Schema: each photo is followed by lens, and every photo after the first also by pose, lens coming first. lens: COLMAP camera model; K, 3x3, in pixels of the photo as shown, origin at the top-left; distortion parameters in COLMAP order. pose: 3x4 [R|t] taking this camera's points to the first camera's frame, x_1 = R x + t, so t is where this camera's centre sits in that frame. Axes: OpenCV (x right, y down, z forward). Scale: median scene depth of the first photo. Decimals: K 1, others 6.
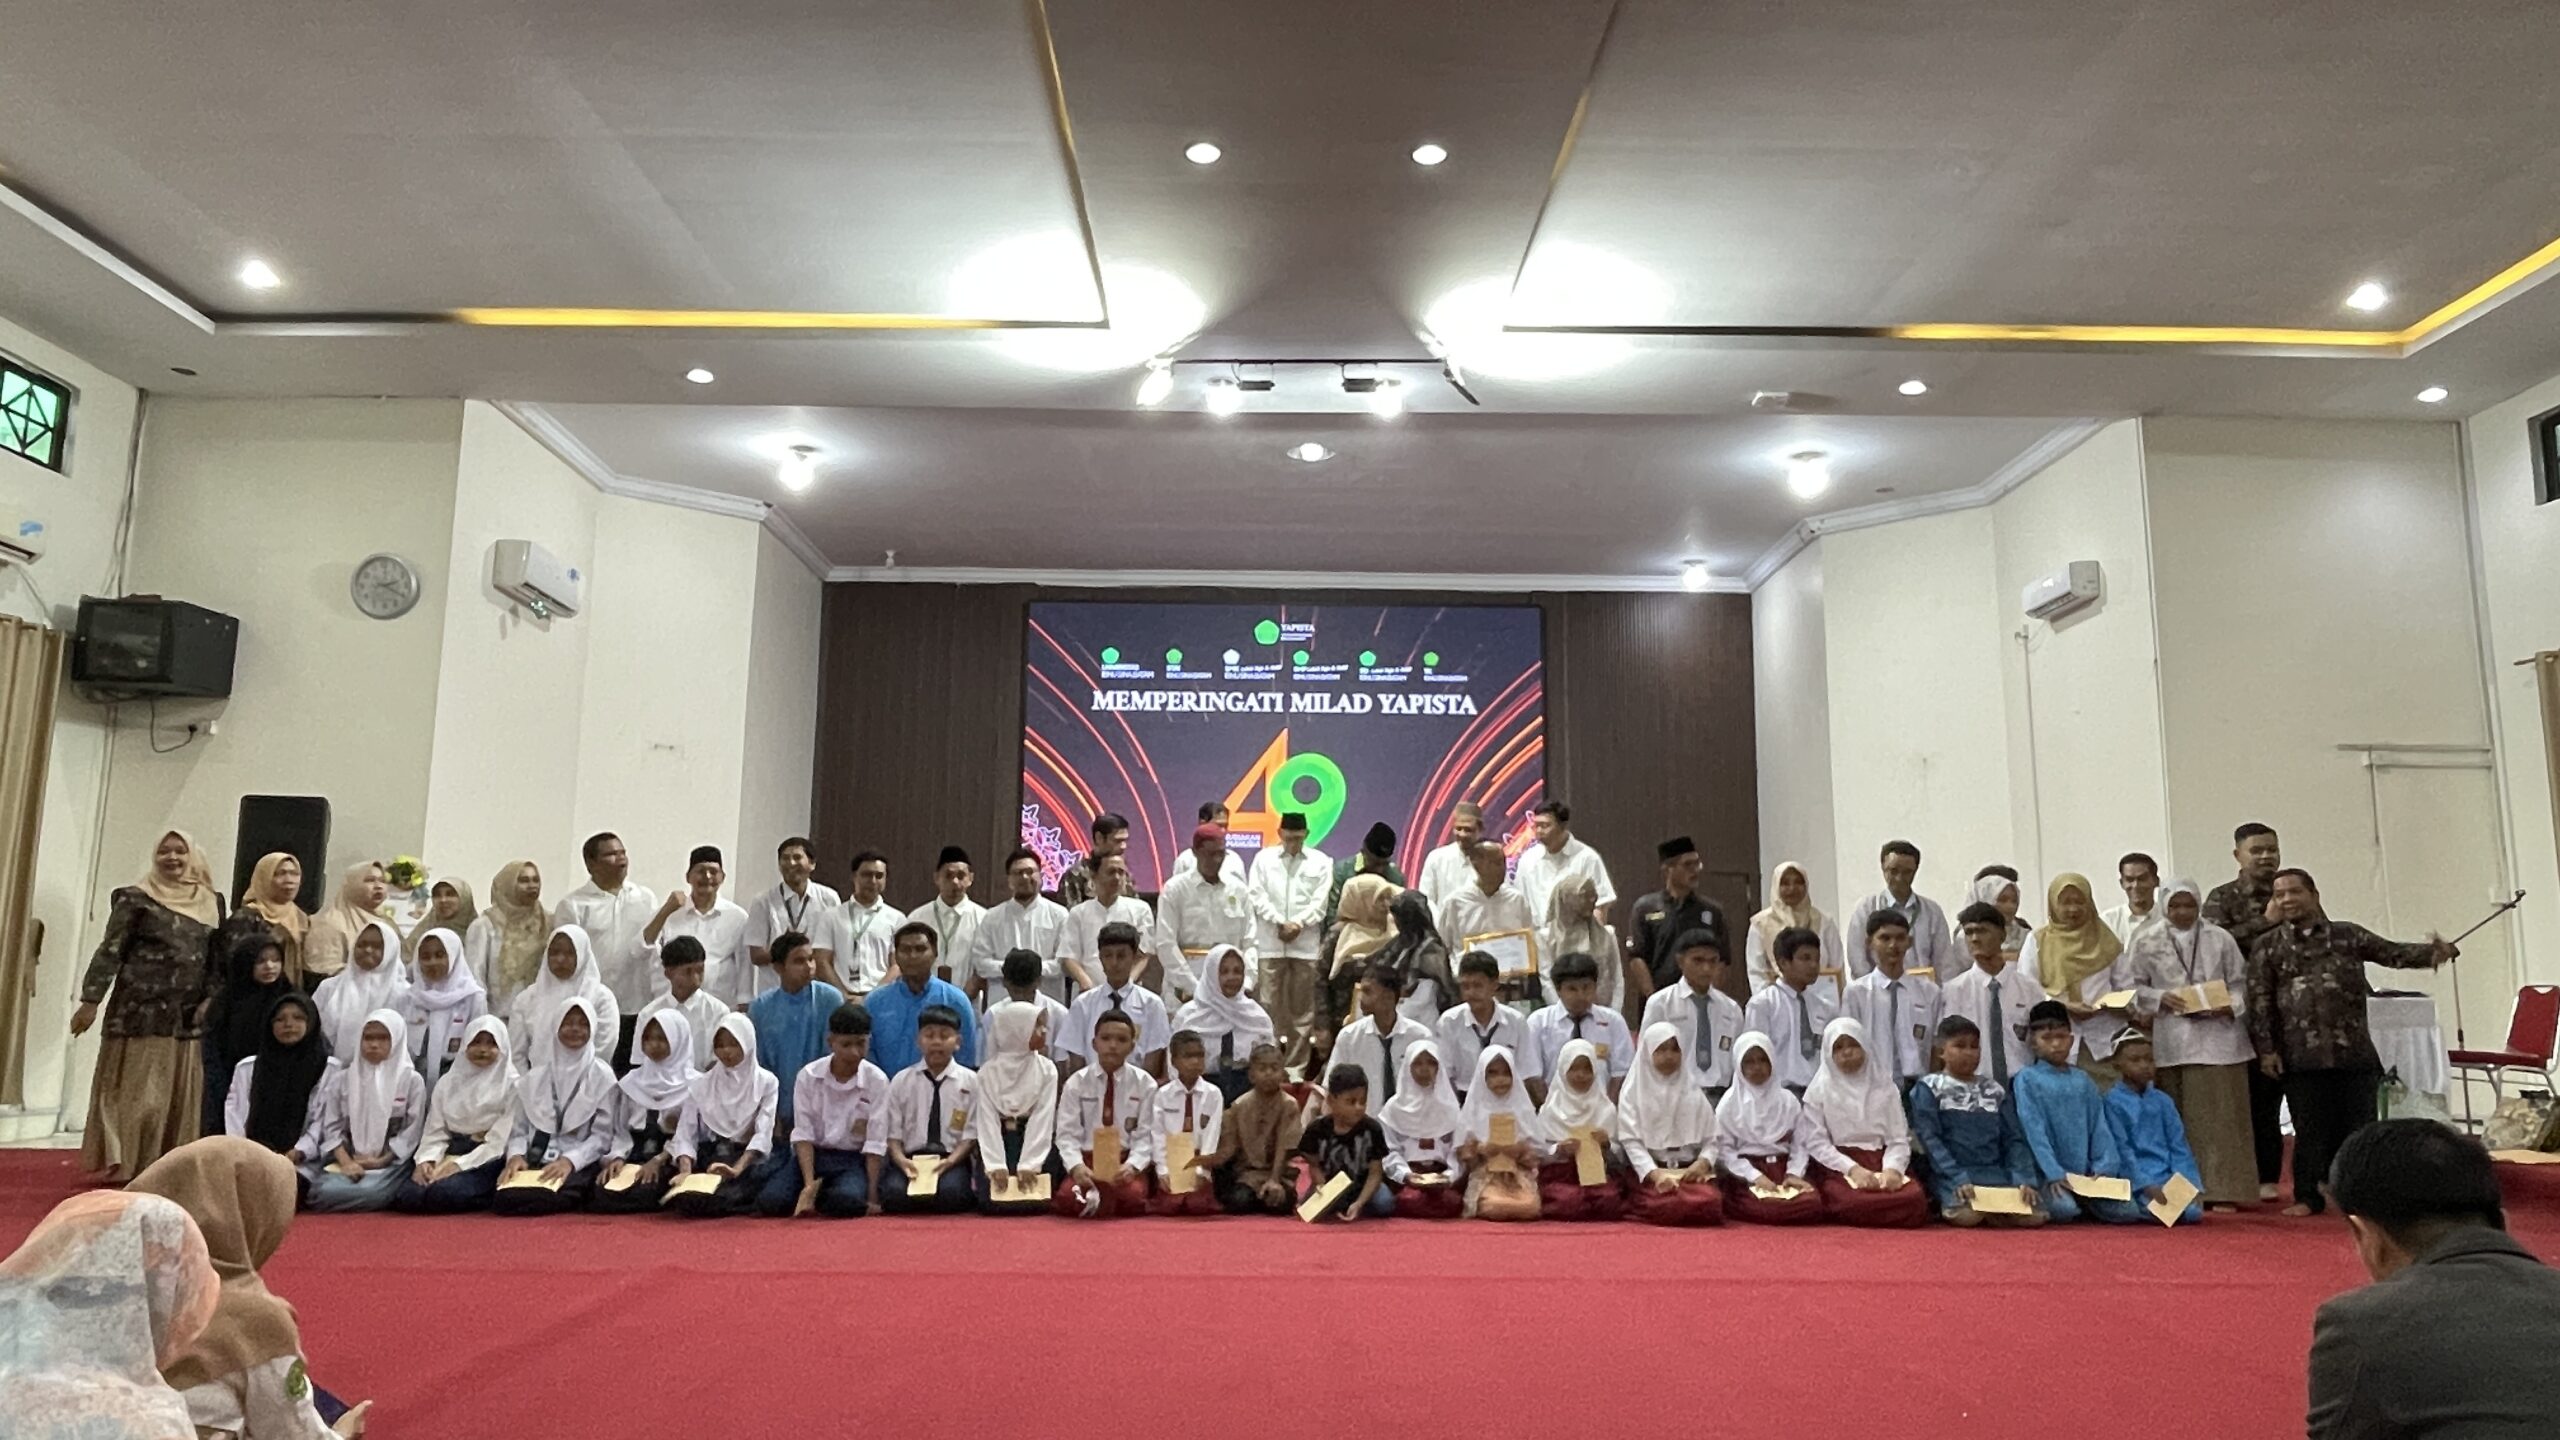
lens RADIAL K [[1769.9, 0, 1278.9], [0, 1769.9, 696.4], [0, 0, 1]] dist [-0.002897, 0.010933]
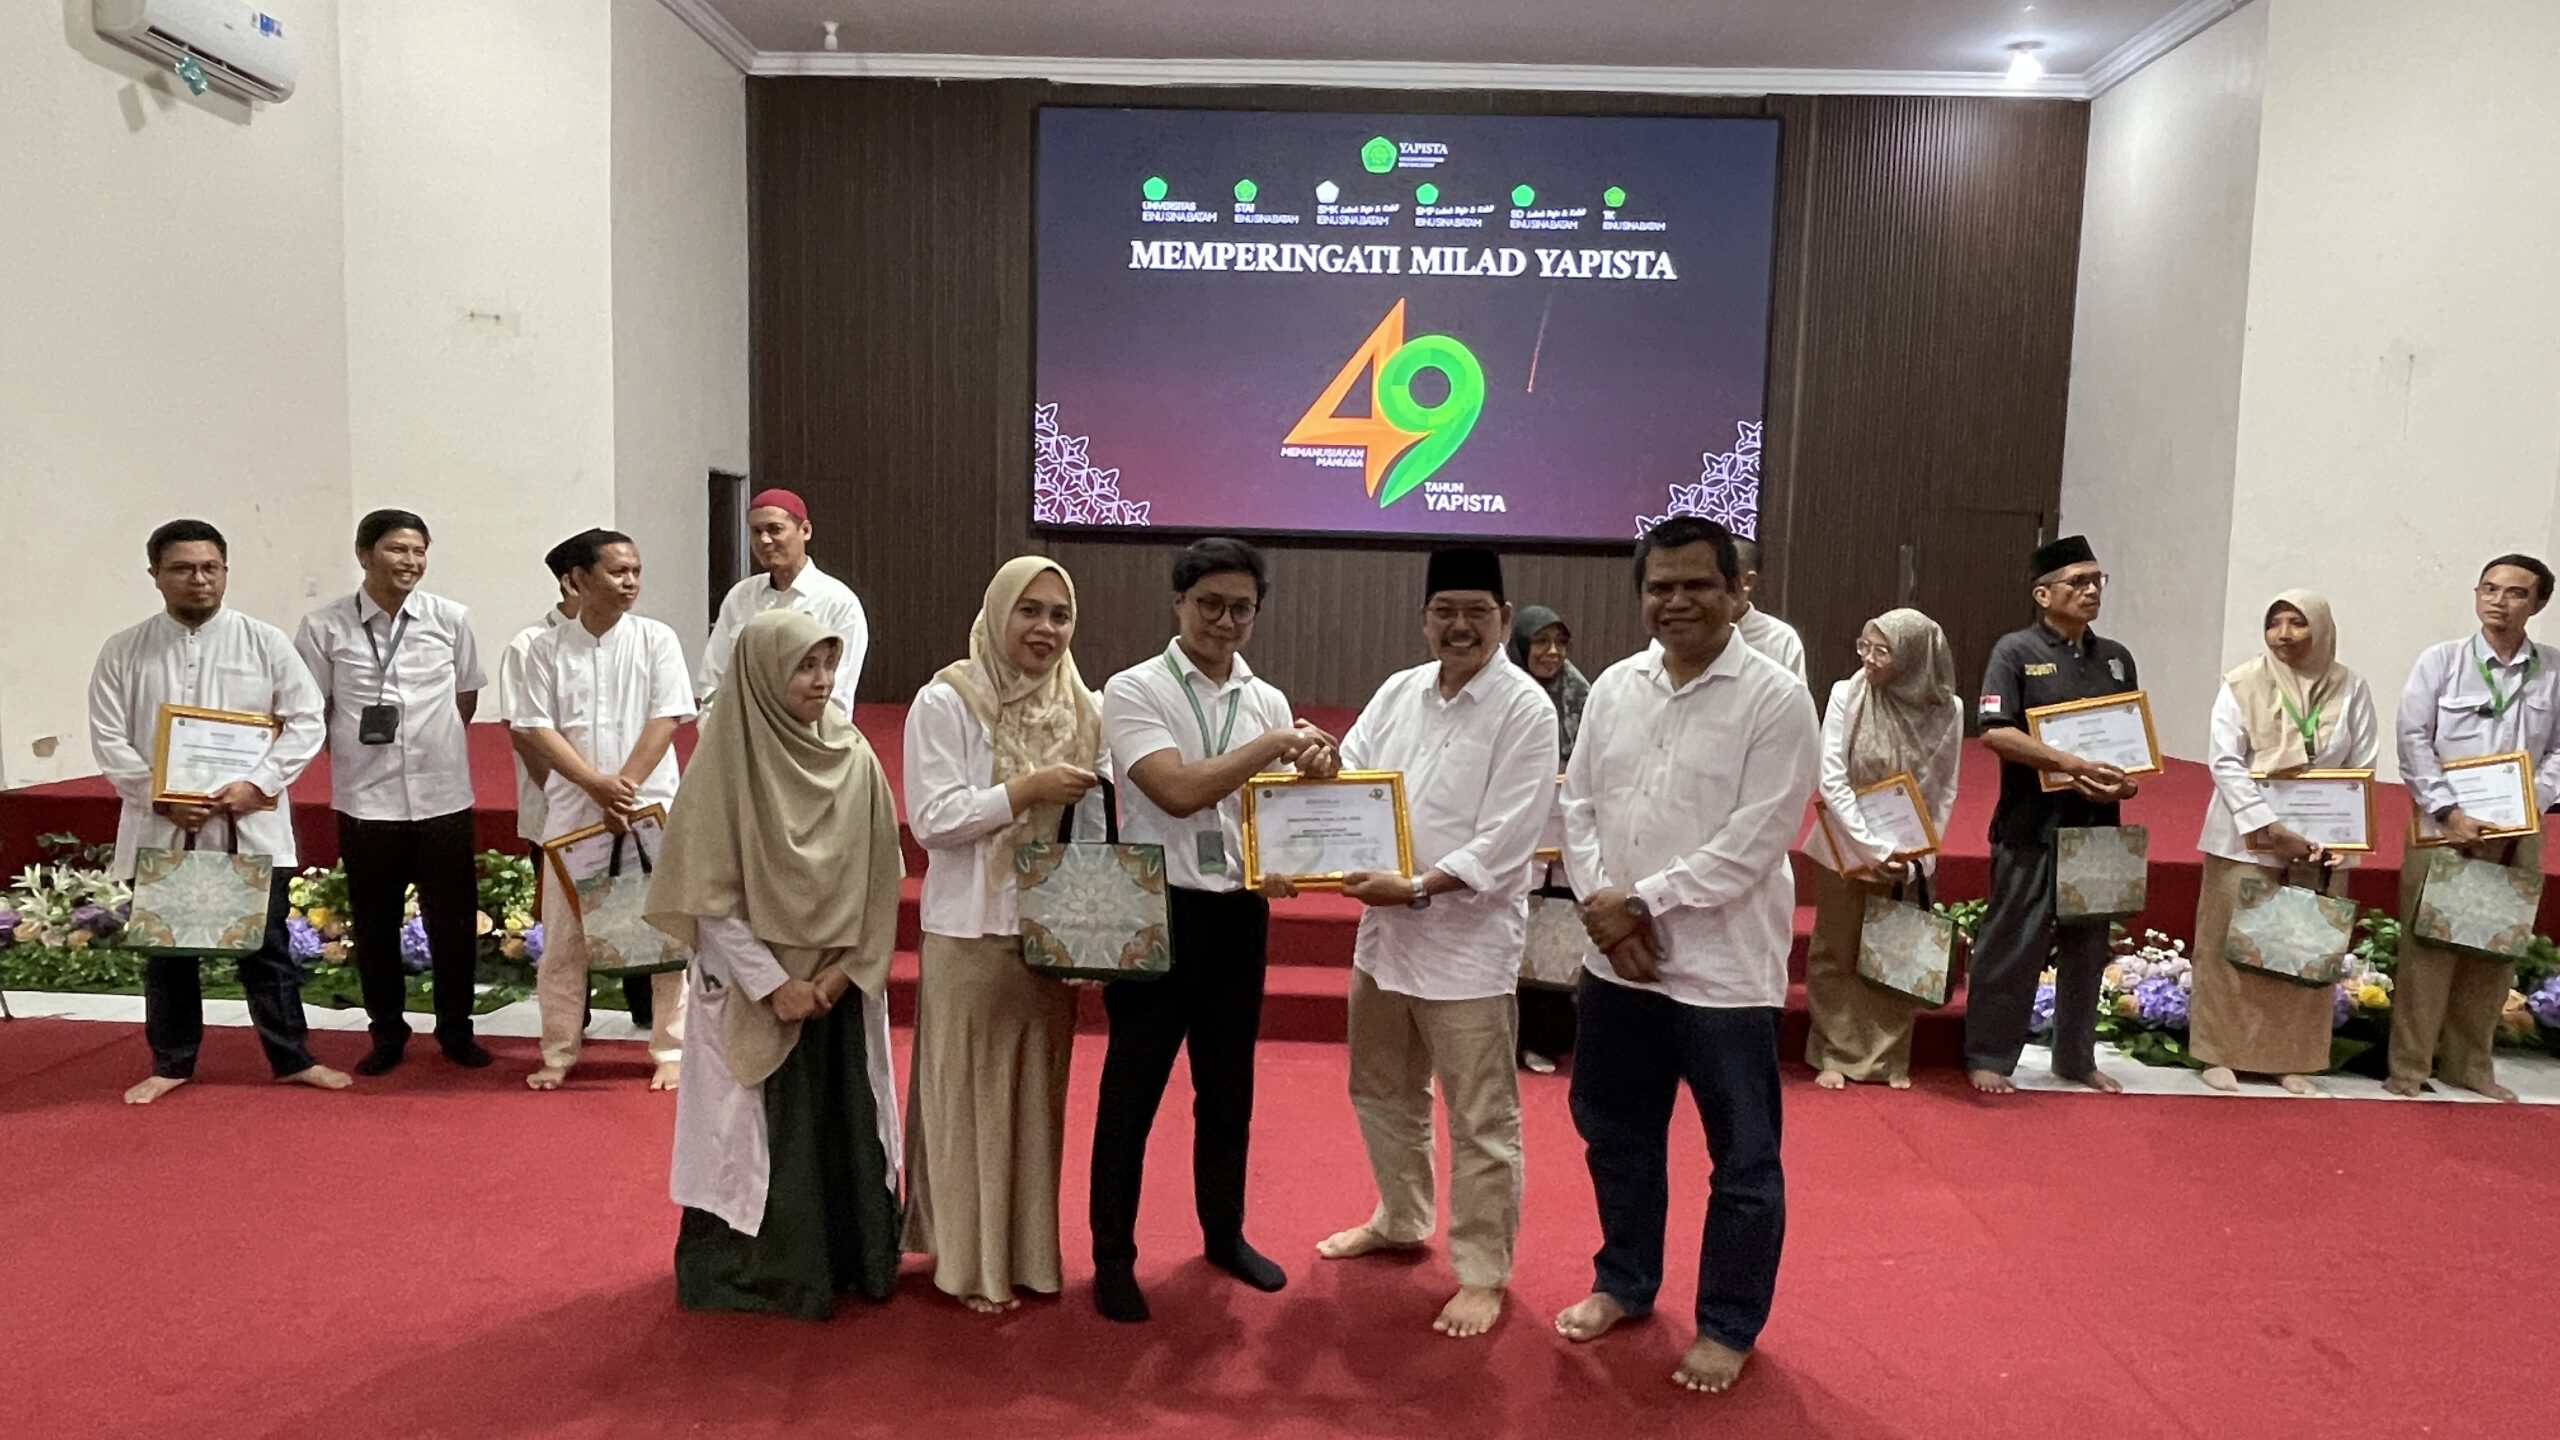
lens RADIAL K [[1733.9, 0, 1272.4], [0, 1733.9, 748.0], [0, 0, 1]] dist [0.000515, 0.000218]
pose [[0.998984, 0.019923, -0.040432, -0.016437], [-0.008429, 0.963761, 0.266635, 0.007057], [0.044279, -0.266023, 0.962949, 0.281456]]
